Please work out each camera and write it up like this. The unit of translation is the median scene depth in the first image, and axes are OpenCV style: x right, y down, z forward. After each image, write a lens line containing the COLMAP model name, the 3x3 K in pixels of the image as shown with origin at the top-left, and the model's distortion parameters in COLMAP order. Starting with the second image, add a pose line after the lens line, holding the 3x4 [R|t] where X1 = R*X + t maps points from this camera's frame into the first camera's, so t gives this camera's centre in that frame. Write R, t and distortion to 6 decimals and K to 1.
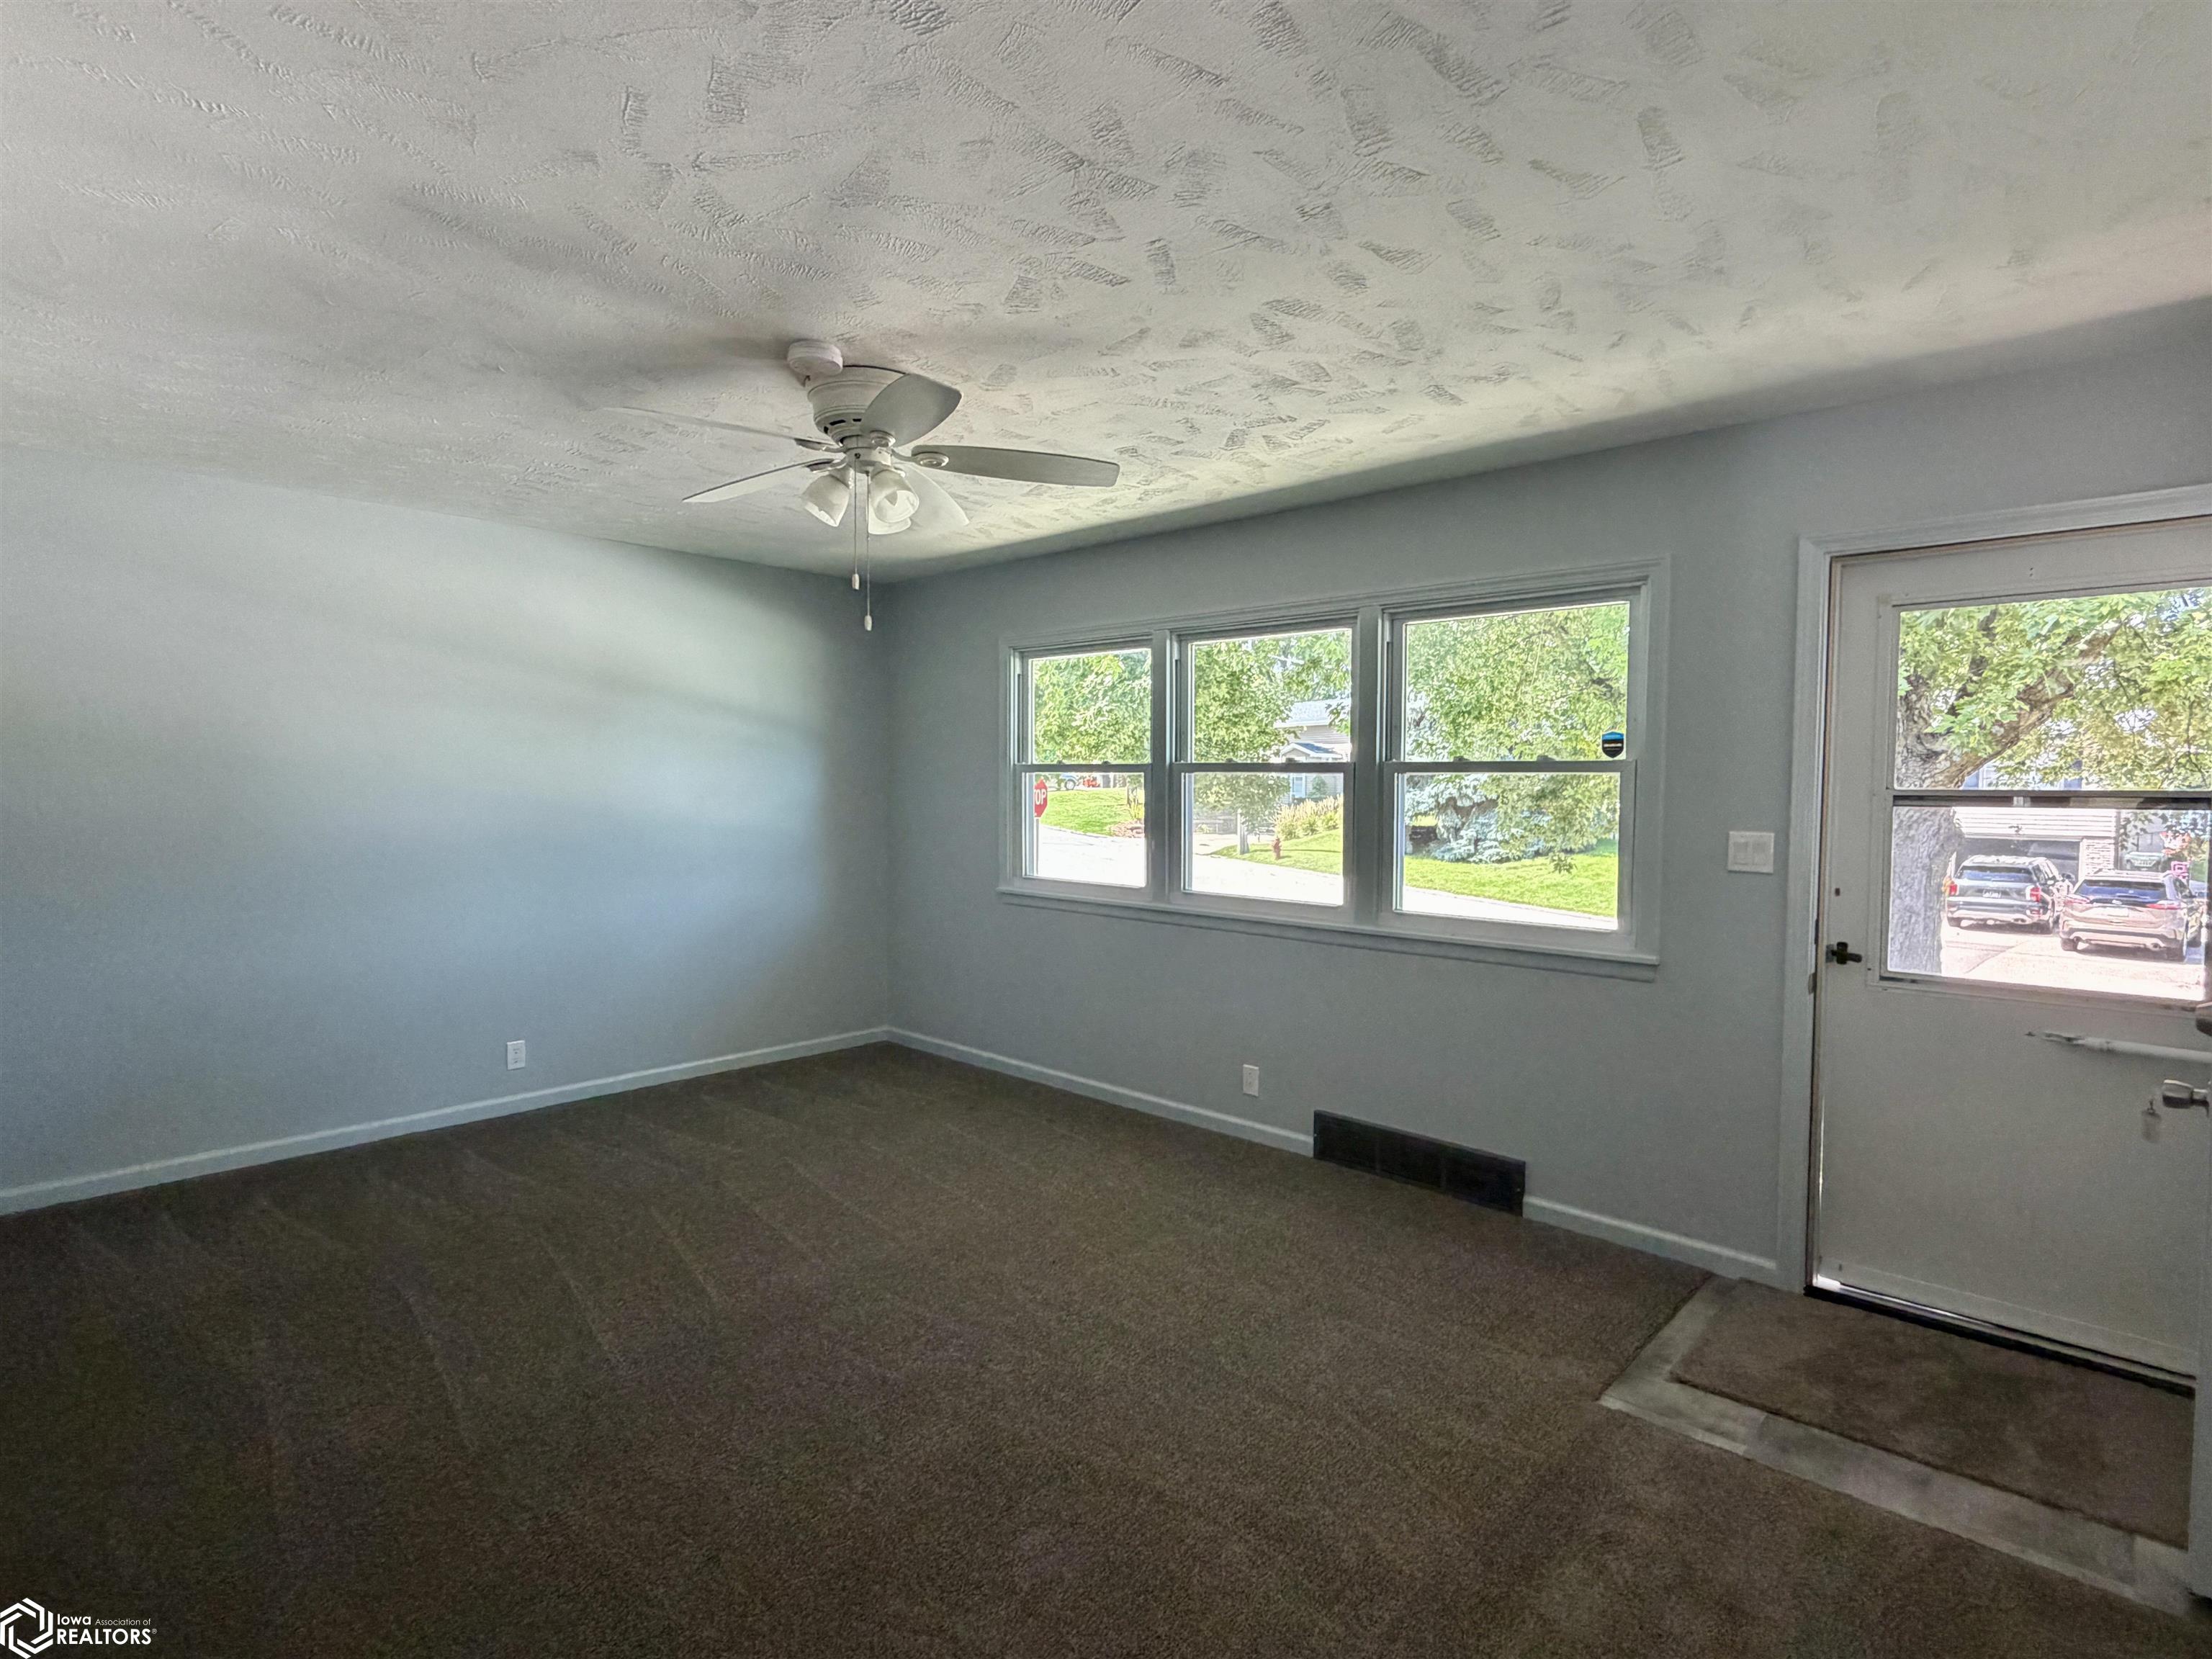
lens RADIAL K [[1134.0, 0, 1106.0], [0, 1134.0, 829.5], [0, 0, 1]] dist [0.003727, 0.000401]
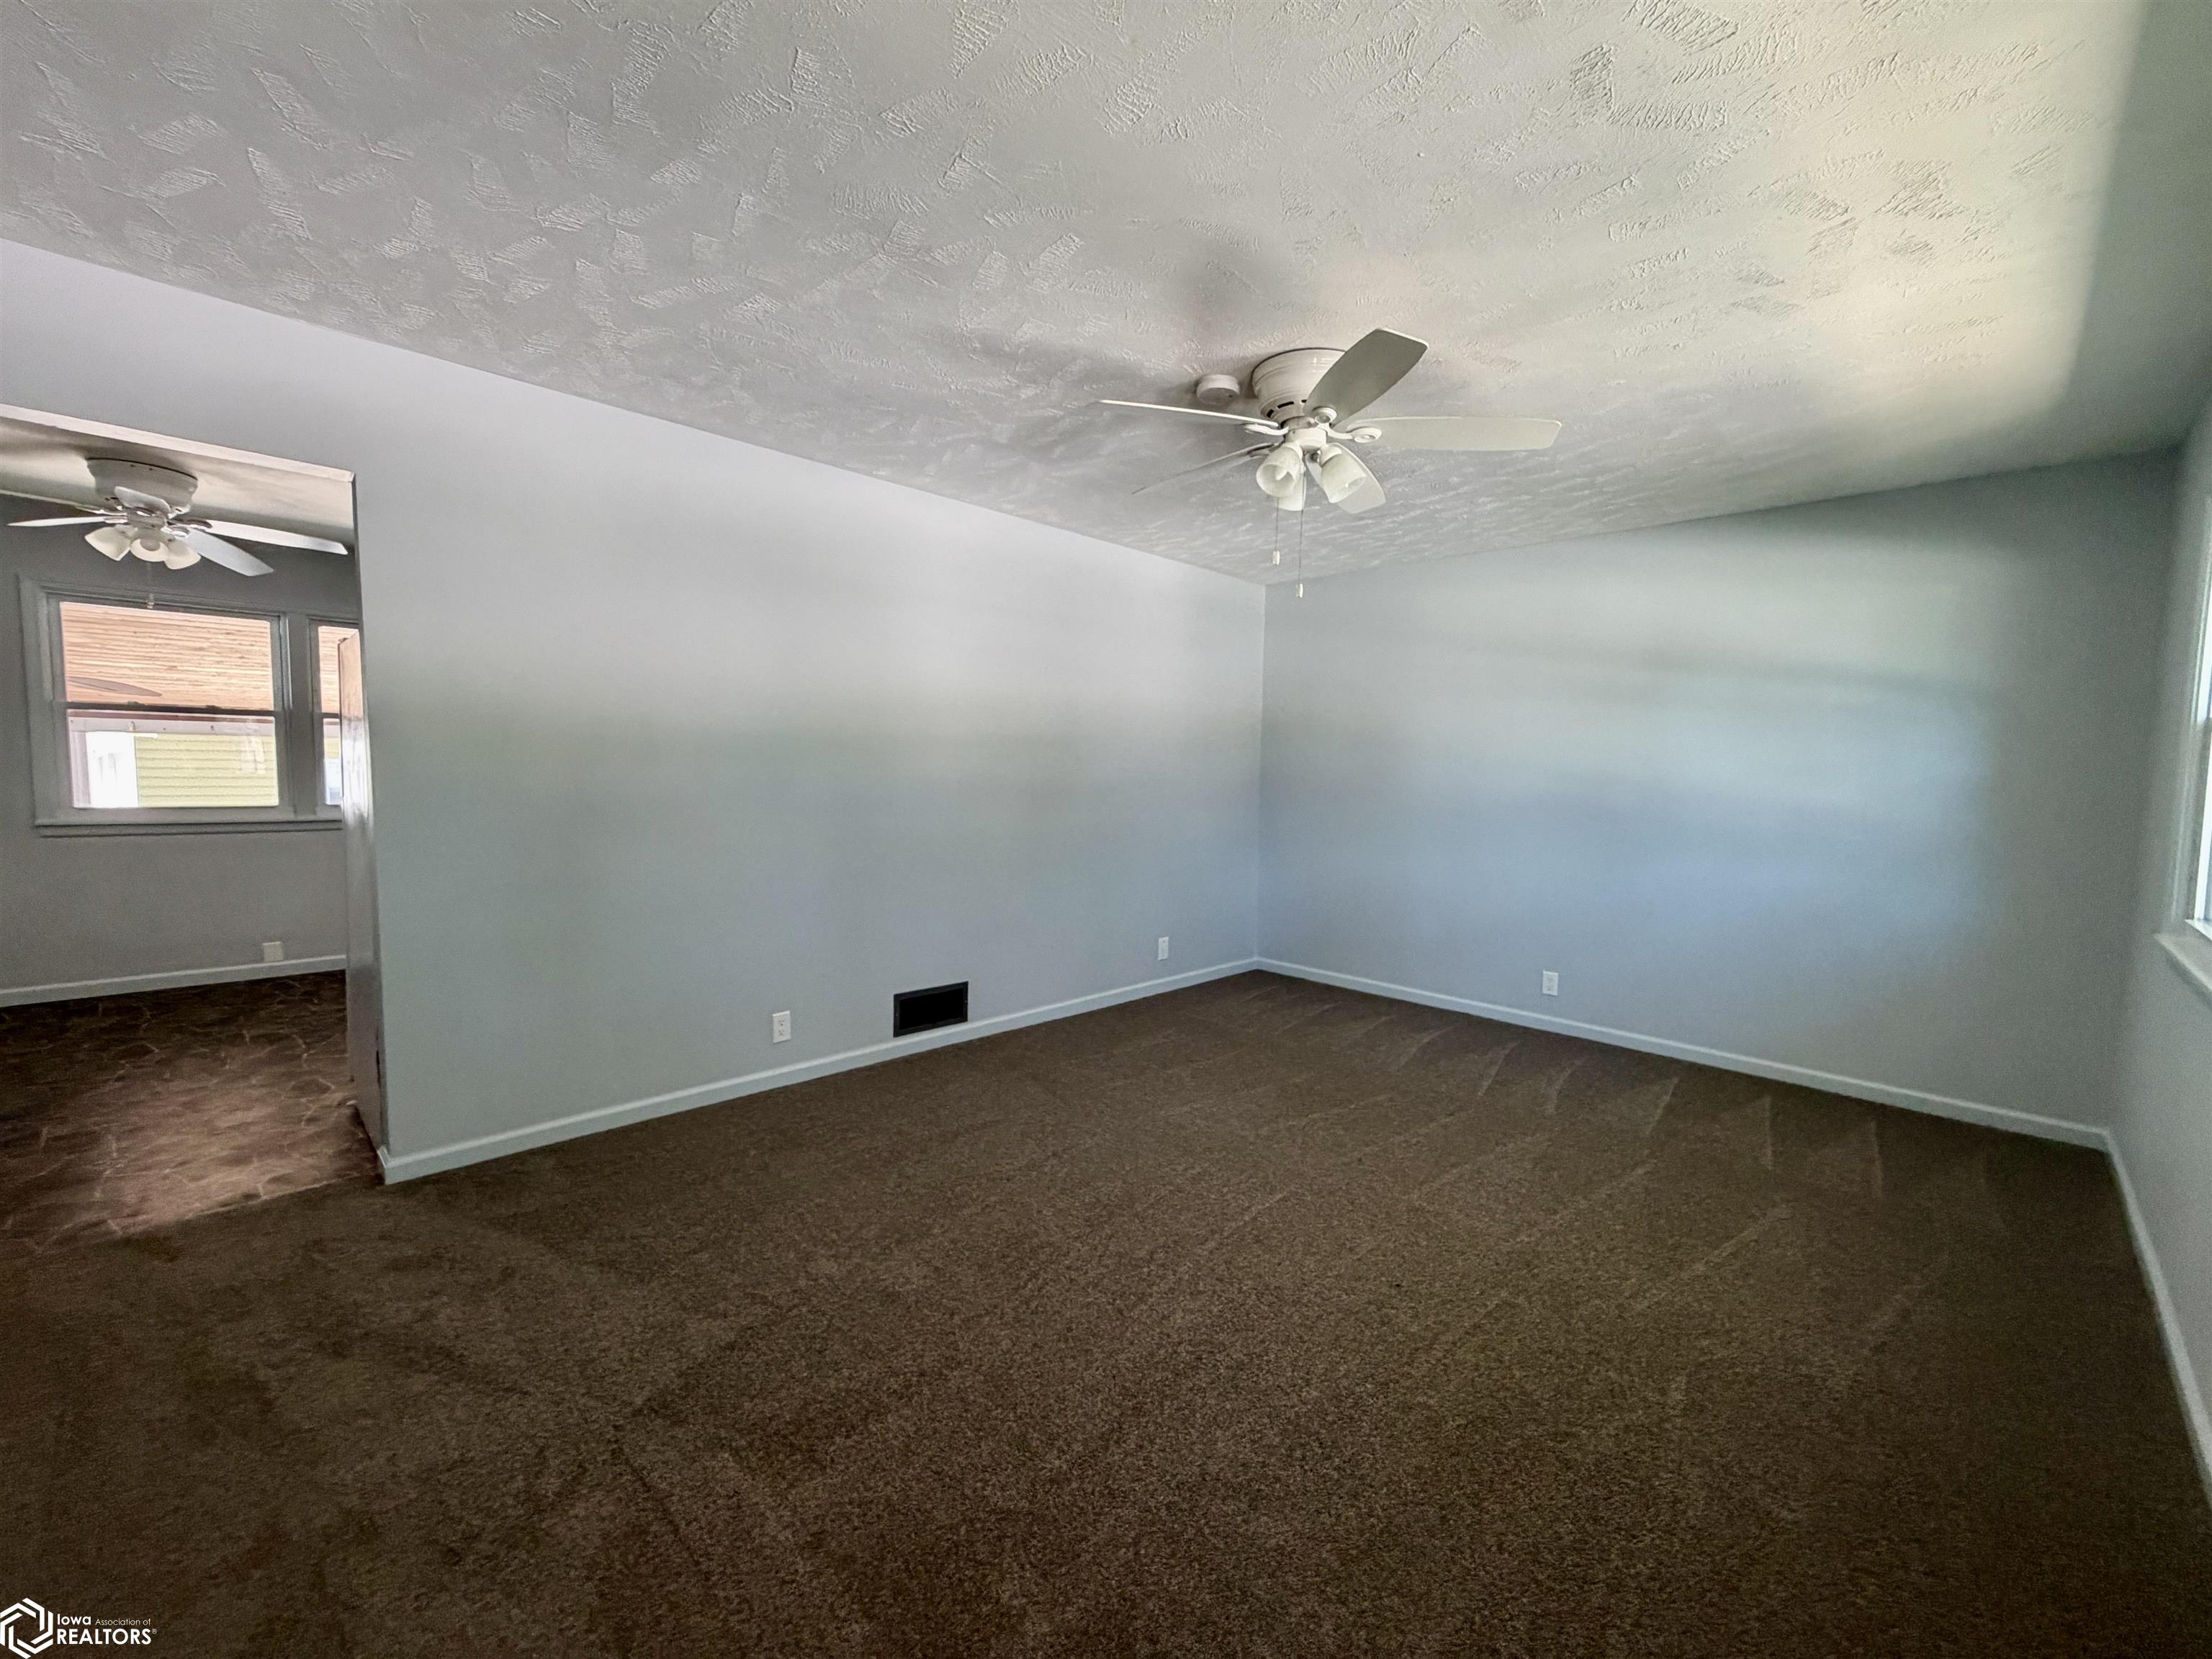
lens RADIAL K [[883.4, 0, 1107.6], [0, 883.4, 827.4], [0, 0, 1]] dist [-0.000555, 0.008973]
pose [[-0.033430, 0.057945, -0.997760, 0.428616], [-0.066840, 0.995953, 0.060079, 0.007282], [0.997204, 0.068699, -0.029421, 0.544856]]
